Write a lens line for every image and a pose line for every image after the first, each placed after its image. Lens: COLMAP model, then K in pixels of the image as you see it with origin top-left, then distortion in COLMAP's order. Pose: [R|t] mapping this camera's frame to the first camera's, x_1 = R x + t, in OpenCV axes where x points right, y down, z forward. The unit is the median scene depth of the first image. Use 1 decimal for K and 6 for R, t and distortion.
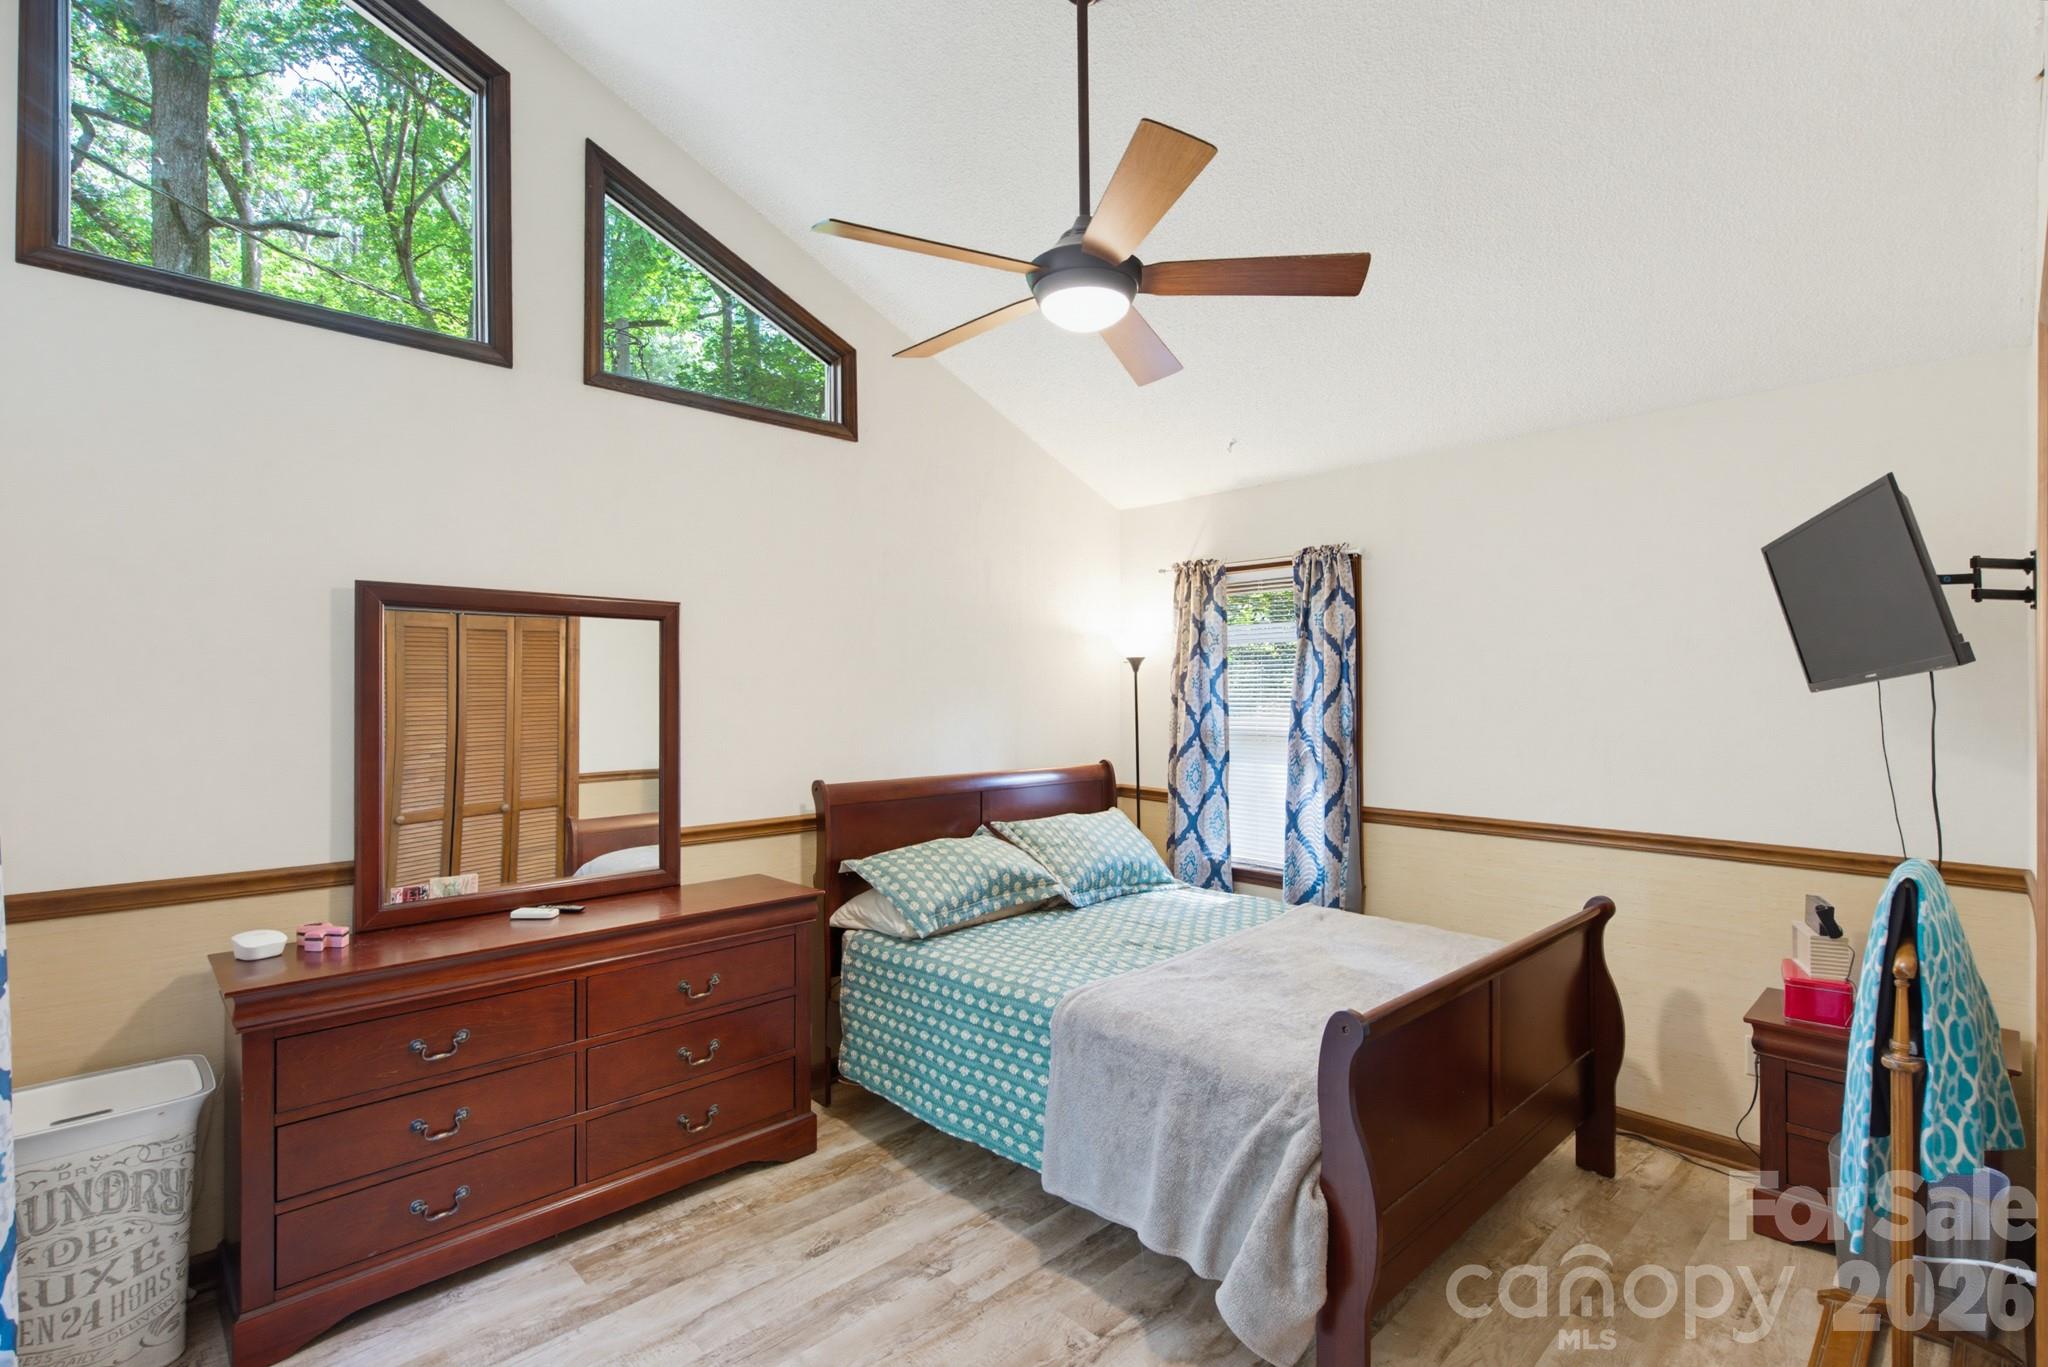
lens RADIAL K [[939.6, 0, 1024.9], [0, 939.6, 691.5], [0, 0, 1]] dist [0.005041, -0.001605]
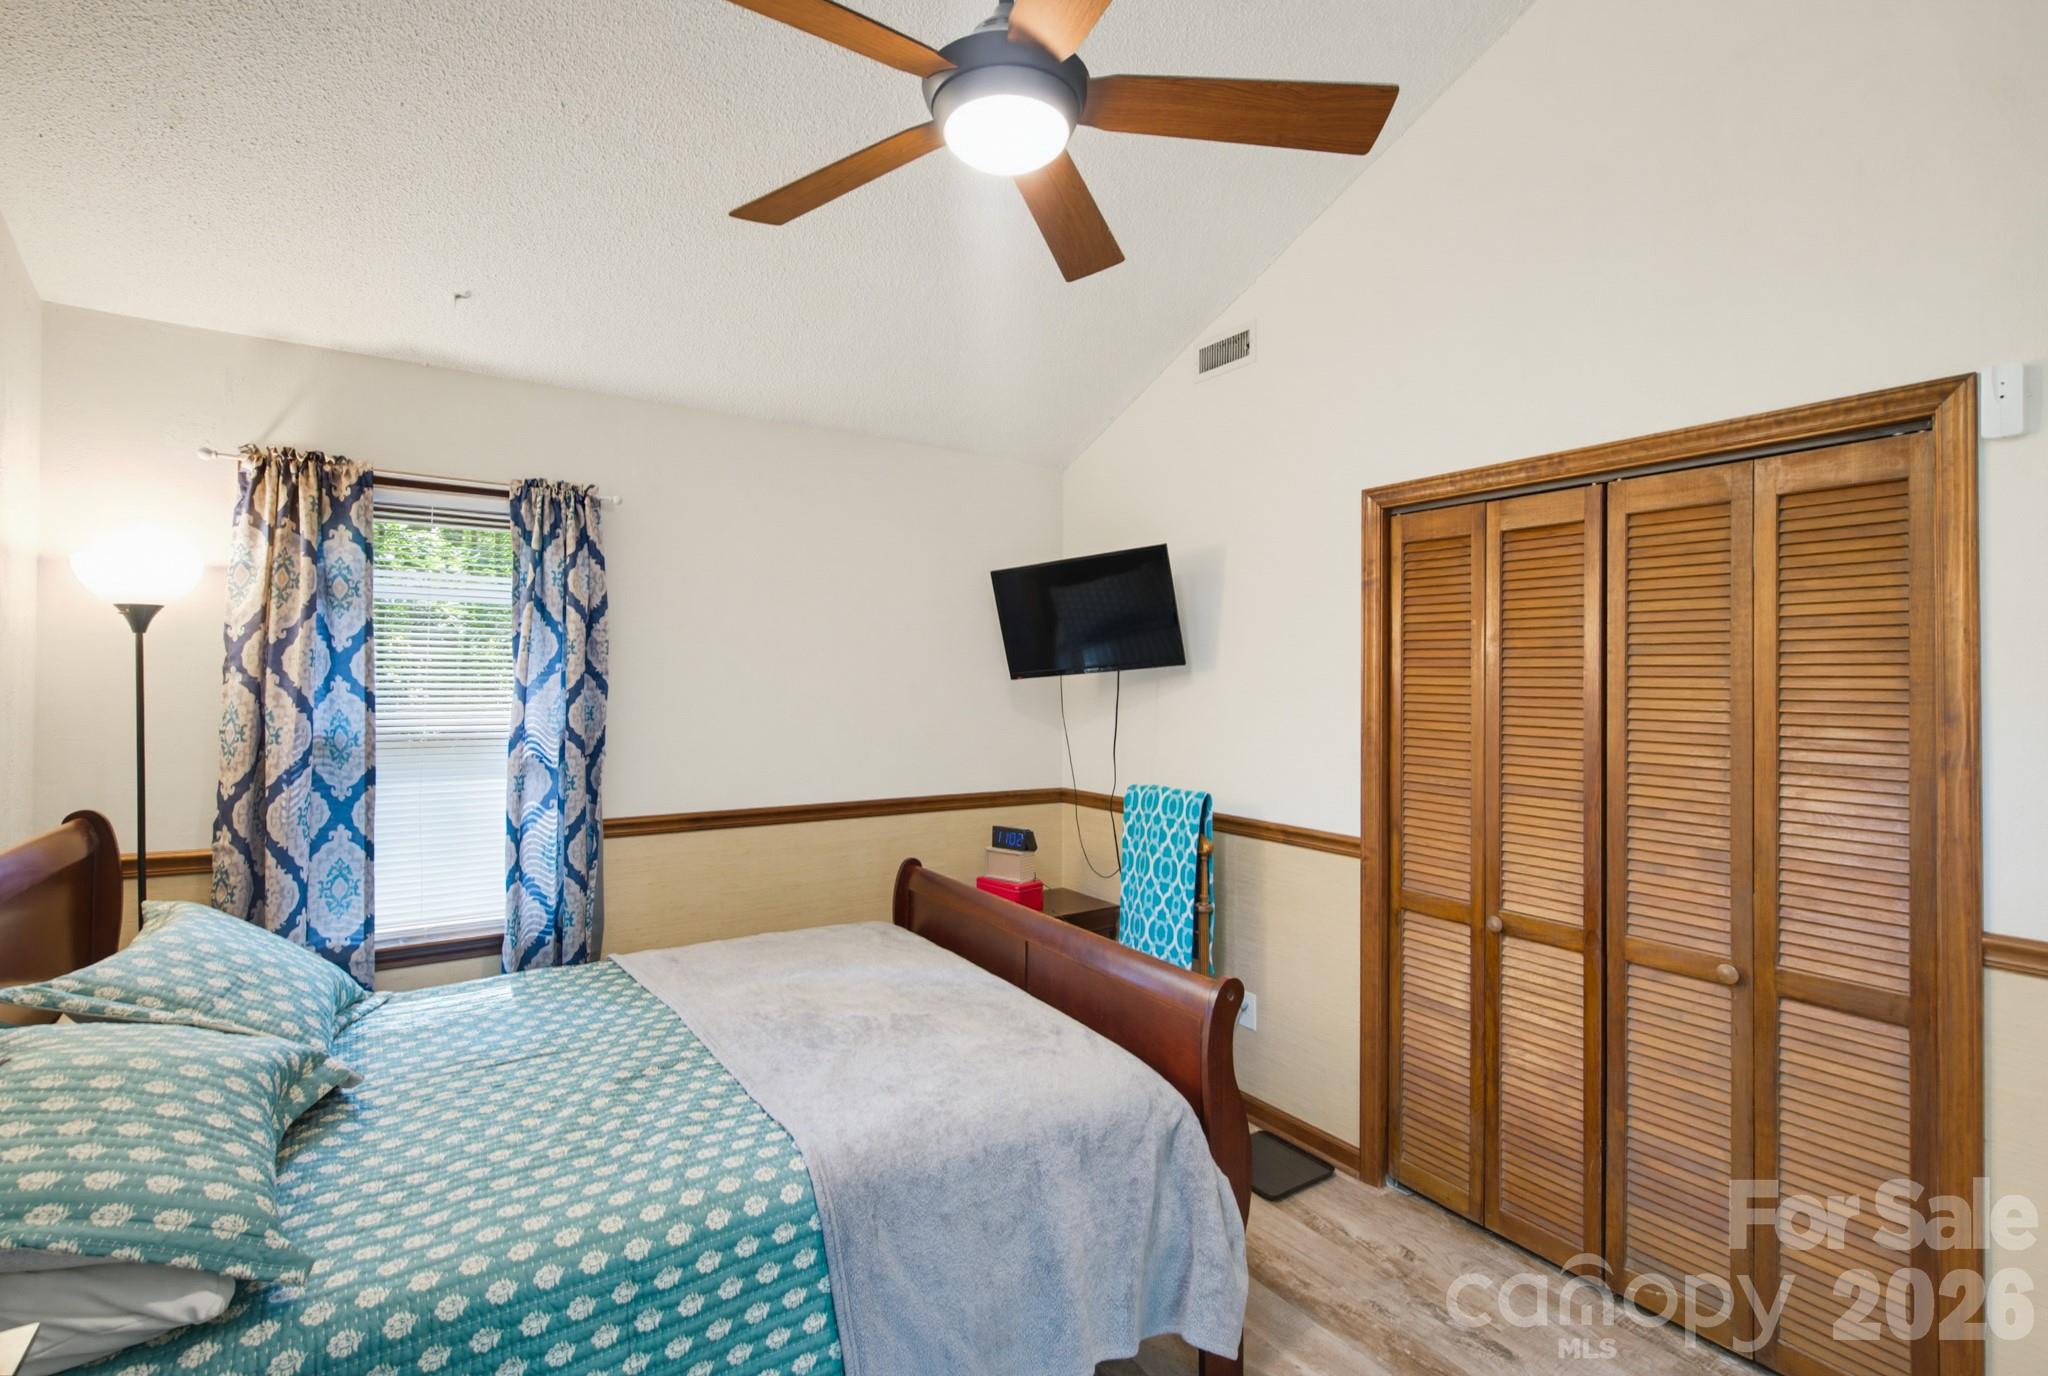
lens RADIAL K [[939.6, 0, 1027.3], [0, 939.6, 676.1], [0, 0, 1]] dist [0.005041, -0.001605]
pose [[0.169392, 0.006881, 0.985525, -0.337687], [-0.008477, 0.999949, -0.005525, 0.001723], [-0.985512, -0.007419, 0.169442, 0.467999]]
